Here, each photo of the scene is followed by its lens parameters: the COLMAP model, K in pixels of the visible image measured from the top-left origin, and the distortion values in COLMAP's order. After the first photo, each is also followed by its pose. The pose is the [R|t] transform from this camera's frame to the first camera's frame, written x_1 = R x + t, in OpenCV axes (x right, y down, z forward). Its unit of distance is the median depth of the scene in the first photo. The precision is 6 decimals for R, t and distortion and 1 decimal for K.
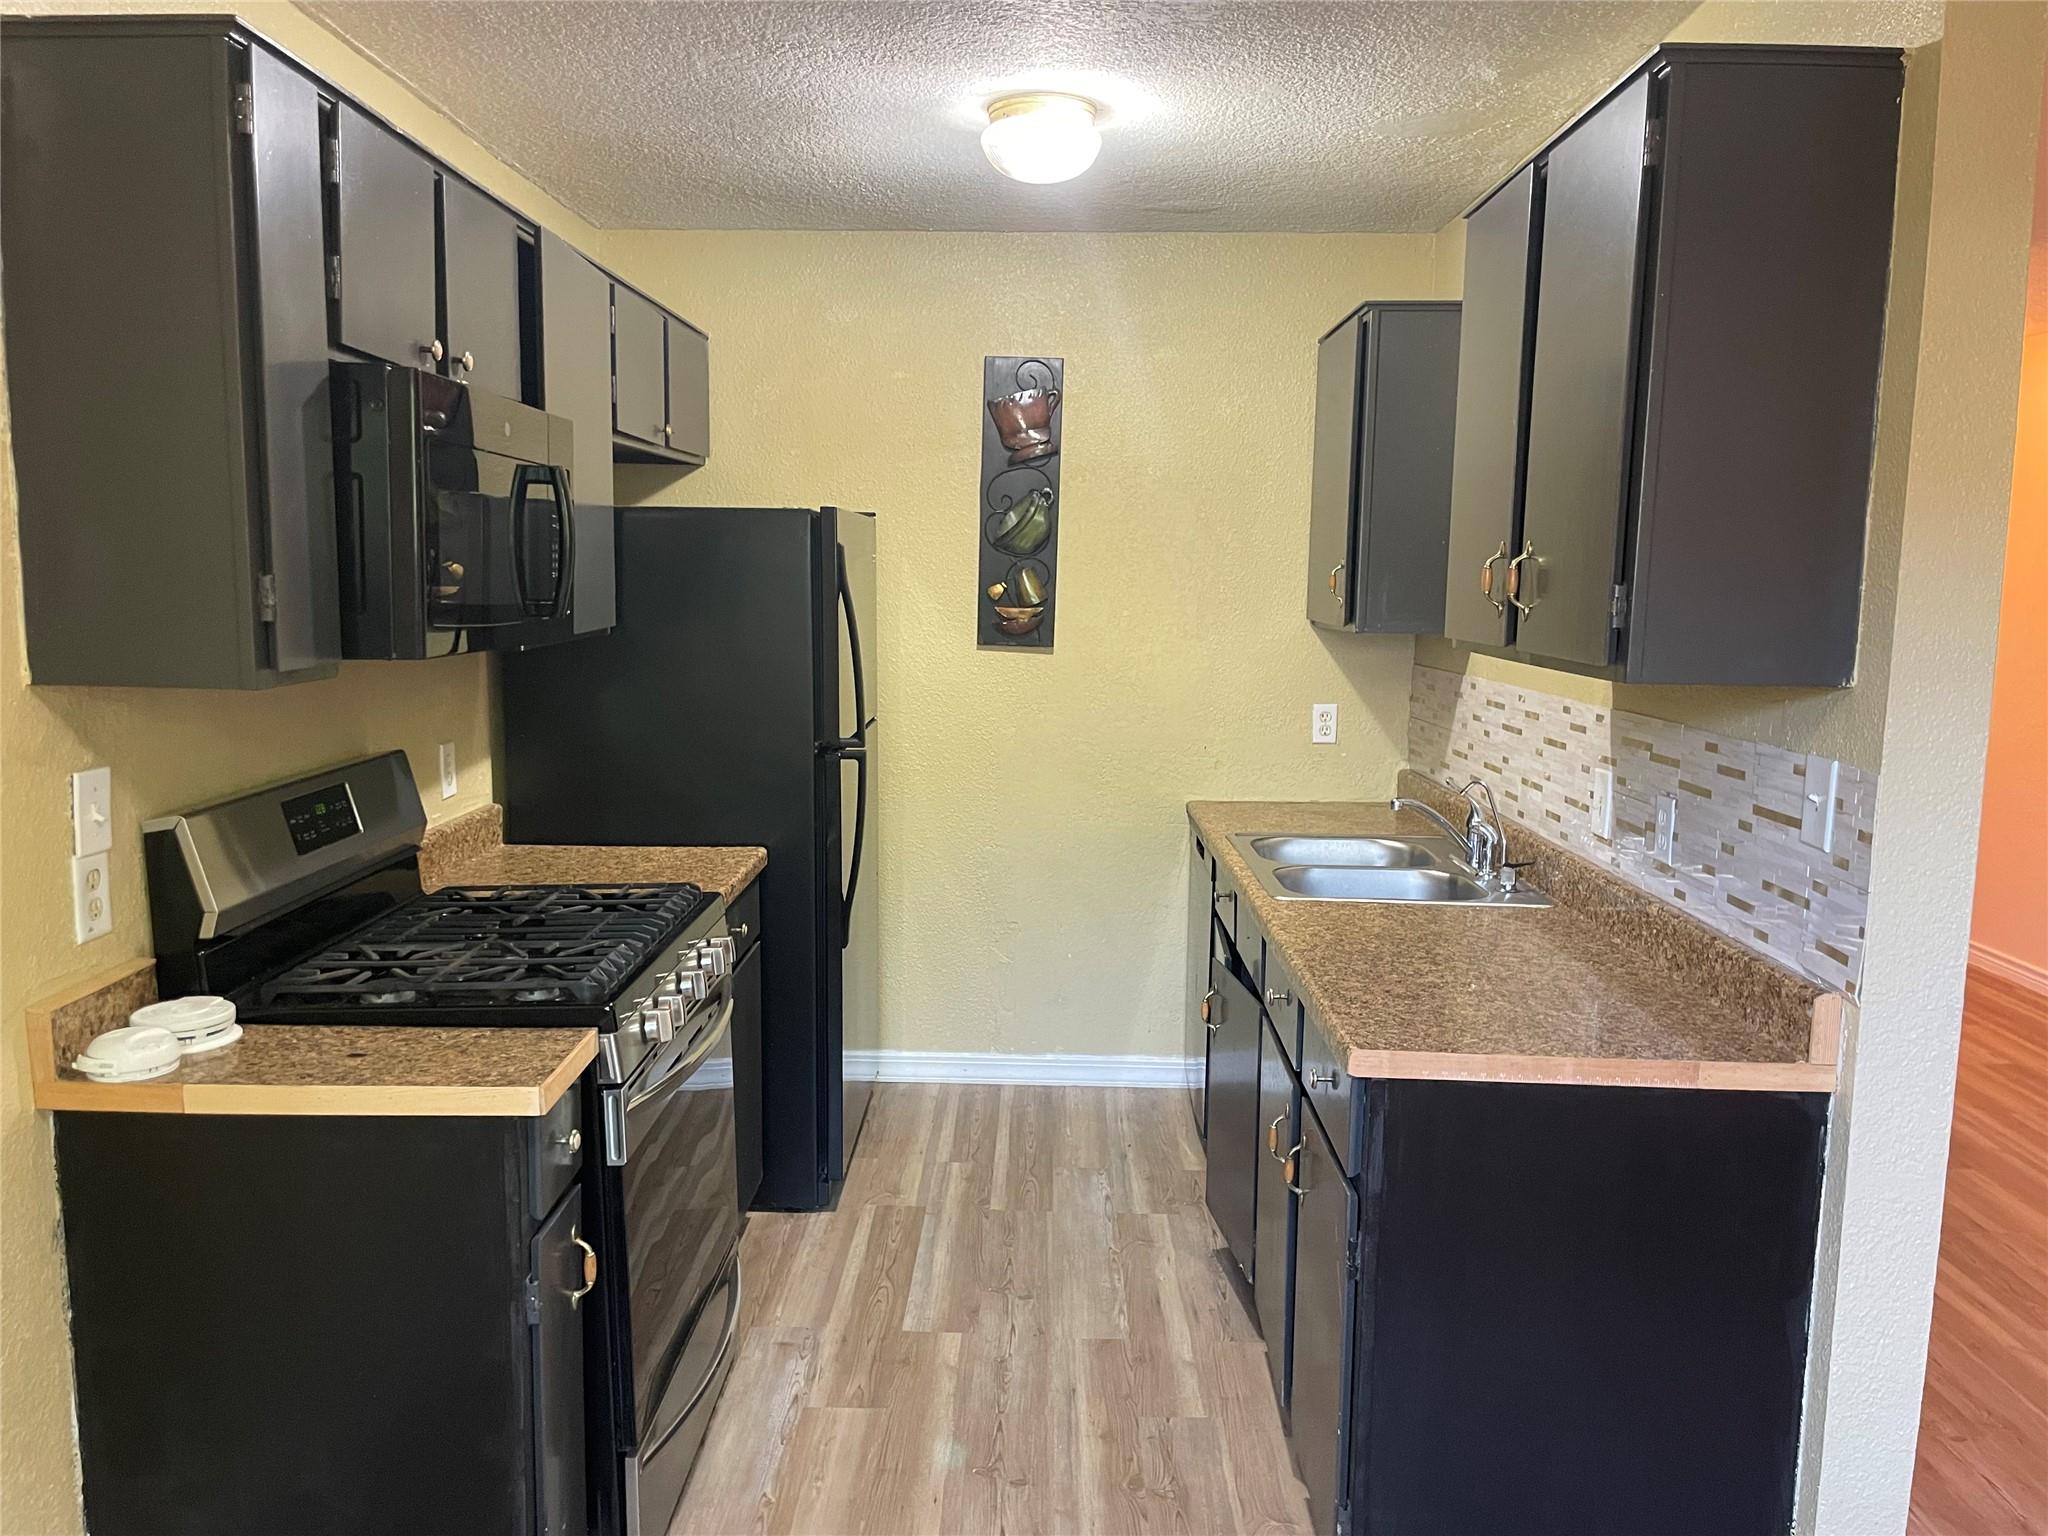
lens RADIAL K [[1555.2, 0, 1015.5], [0, 1555.2, 777.1], [0, 0, 1]] dist [0.076170, -0.095492]
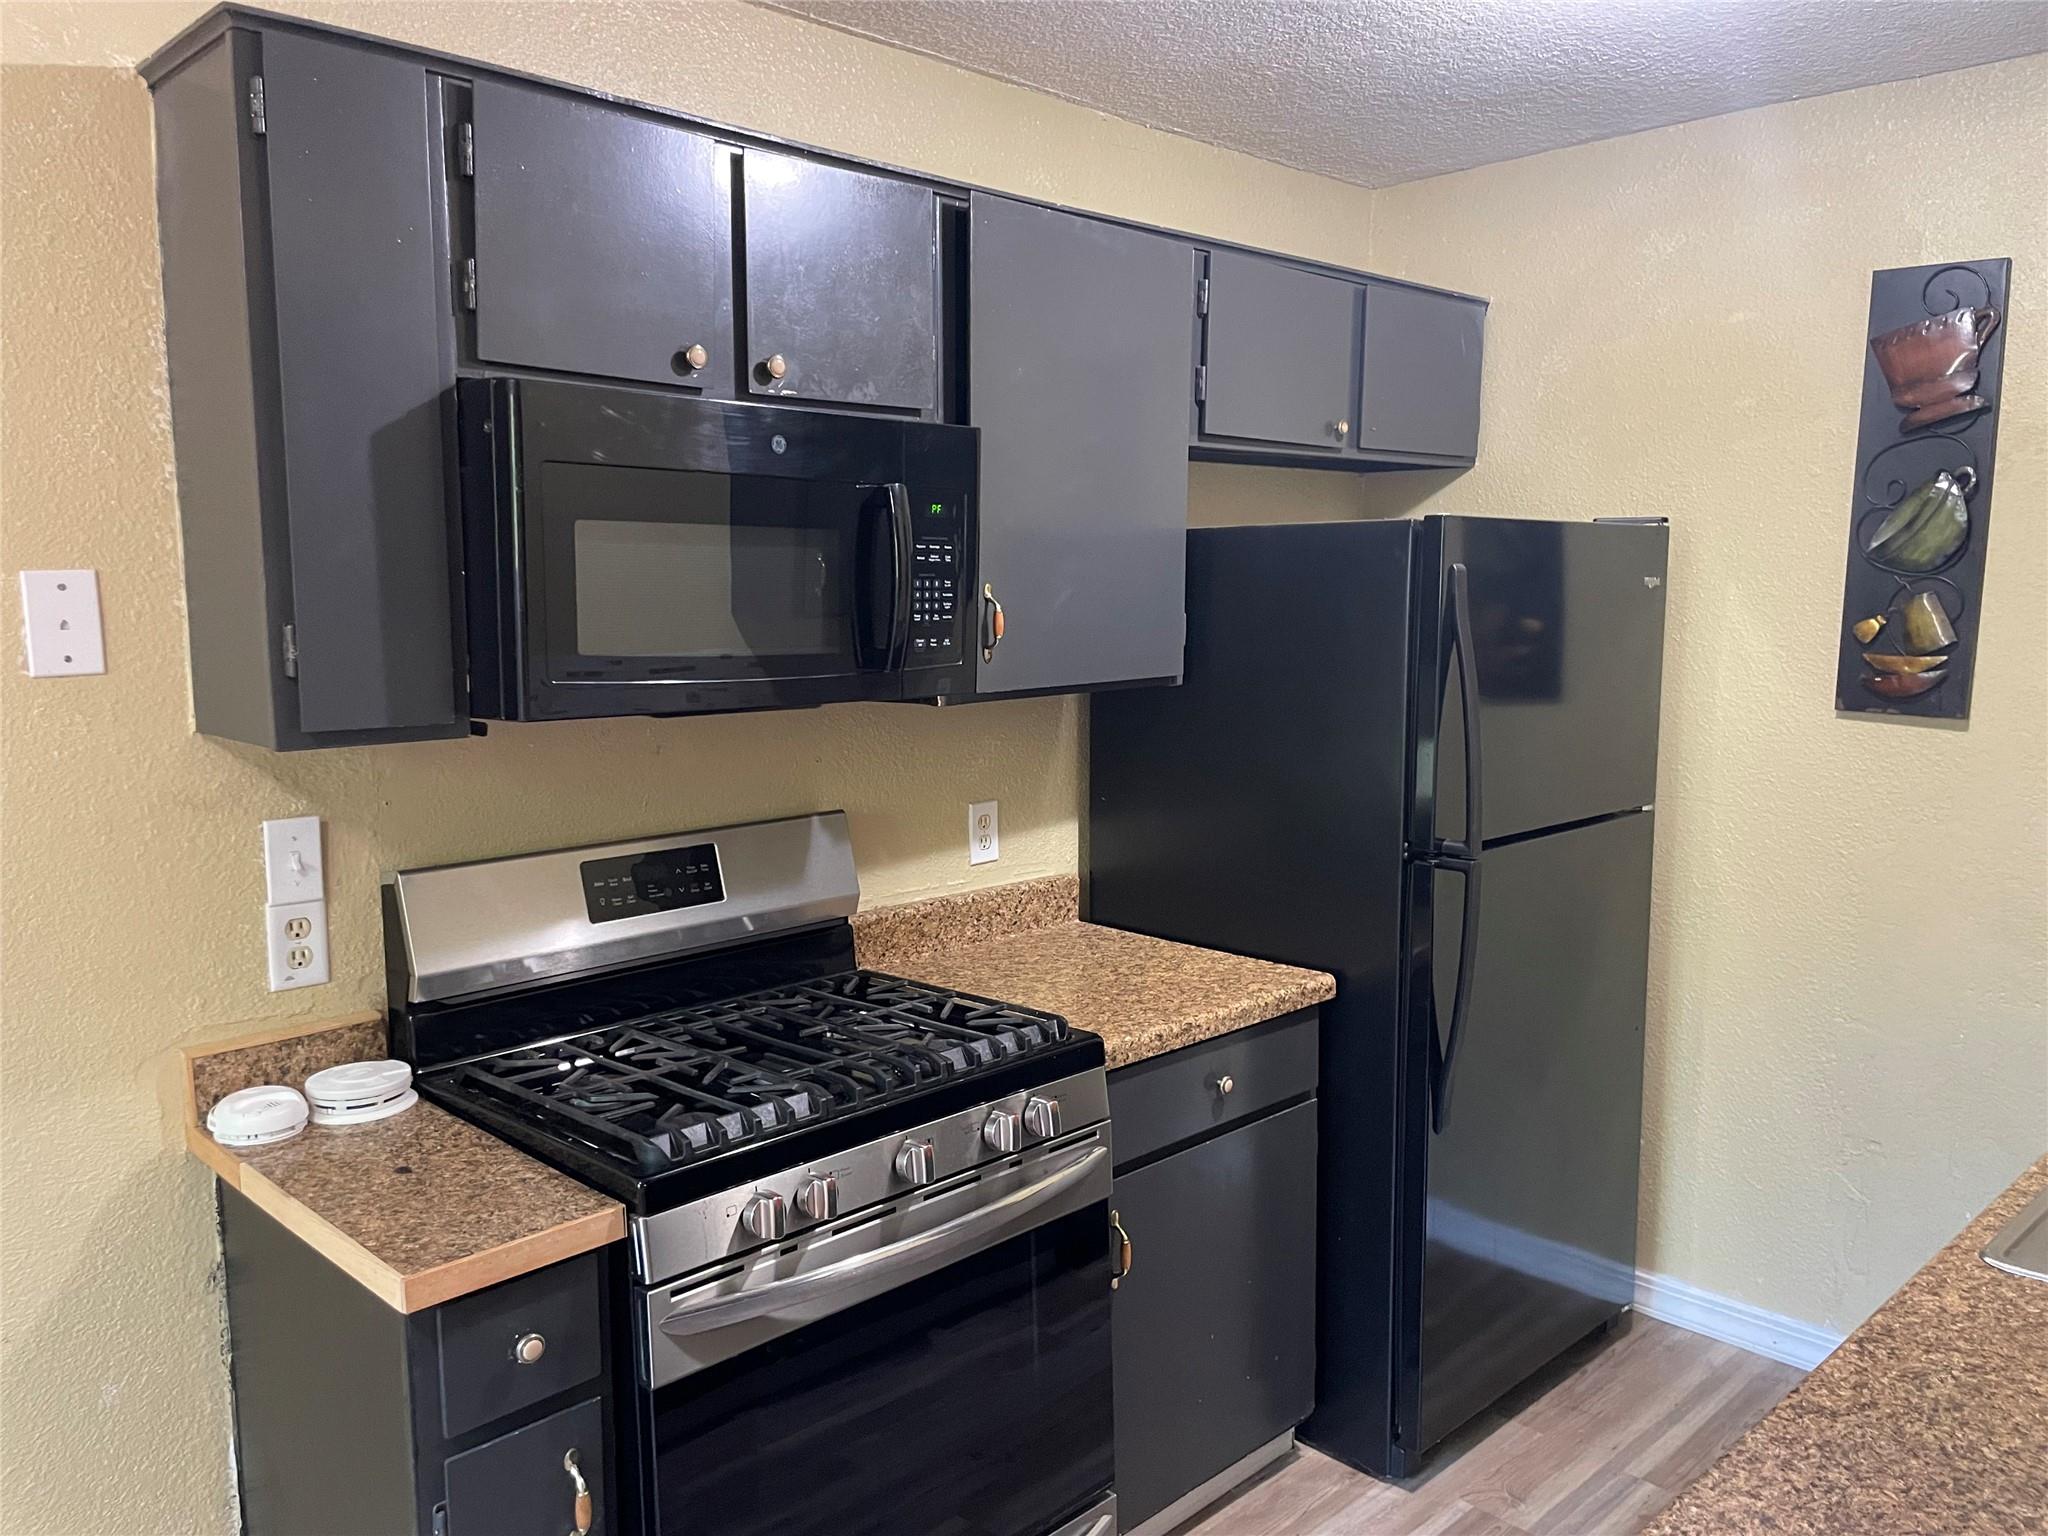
lens RADIAL K [[1555.2, 0, 1010.2], [0, 1555.2, 779.3], [0, 0, 1]] dist [0.076170, -0.095492]
pose [[0.710105, 0.075971, -0.699985, 0.280580], [-0.084767, 0.996155, 0.022123, -0.059044], [0.698975, 0.043626, 0.713814, 0.403455]]
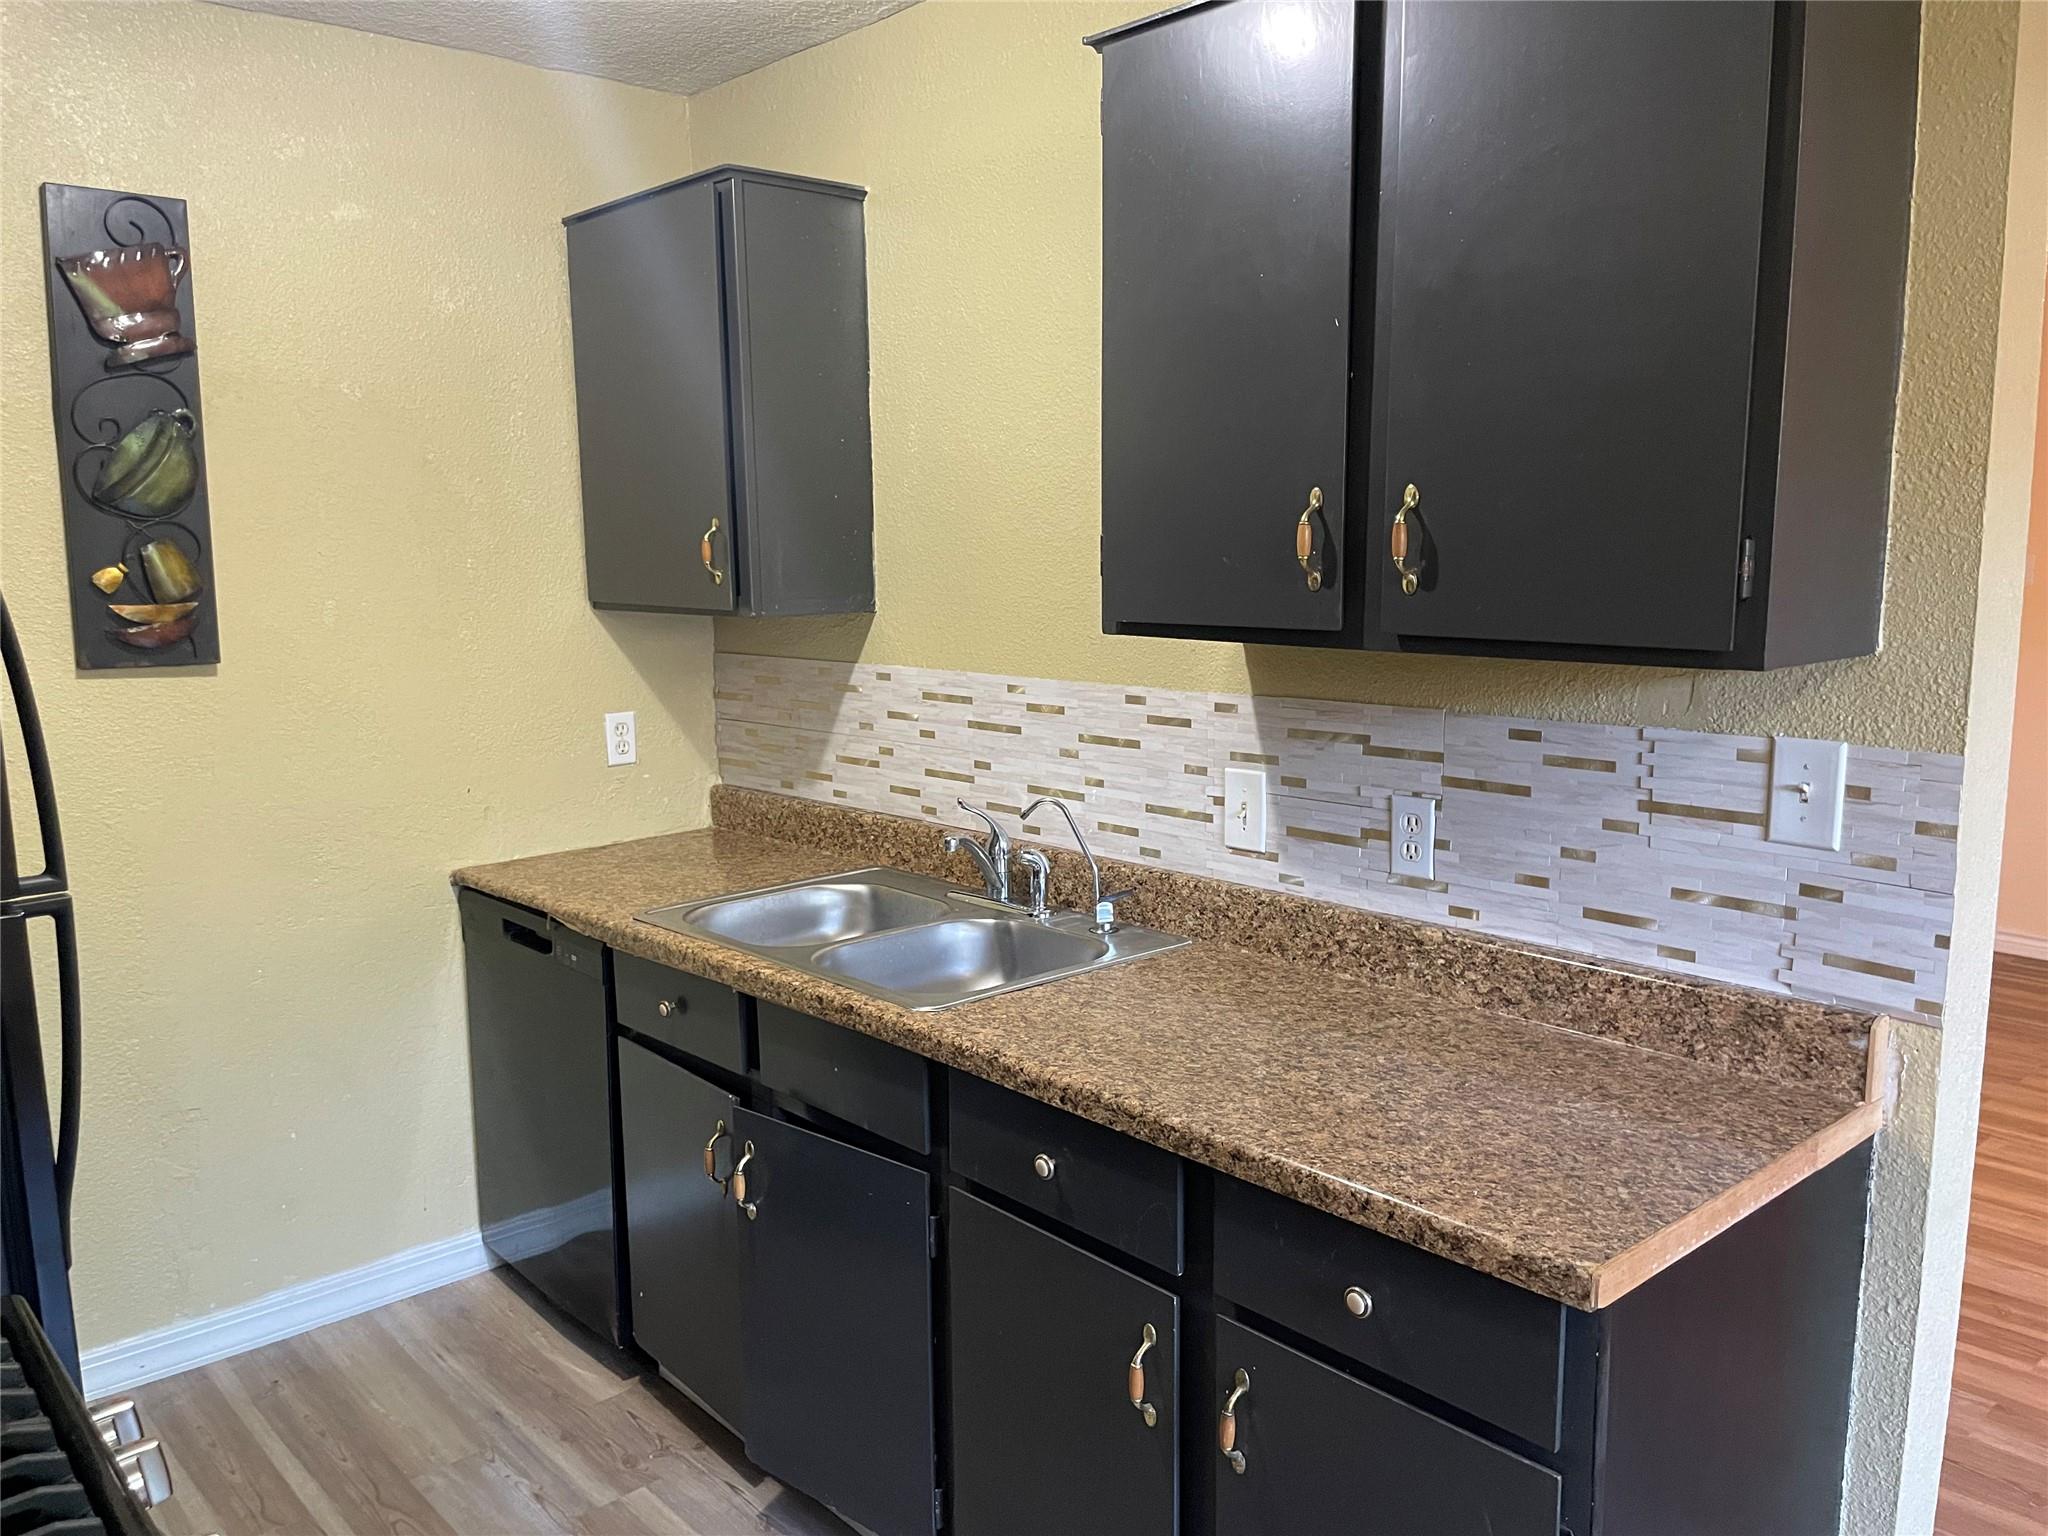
lens RADIAL K [[1555.2, 0, 1021.8], [0, 1555.2, 777.3], [0, 0, 1]] dist [0.076170, -0.095492]
pose [[0.729170, -0.126335, 0.672570, -0.245845], [0.110425, 0.991654, 0.066553, -0.064277], [-0.675365, 0.025740, 0.737034, 0.451224]]
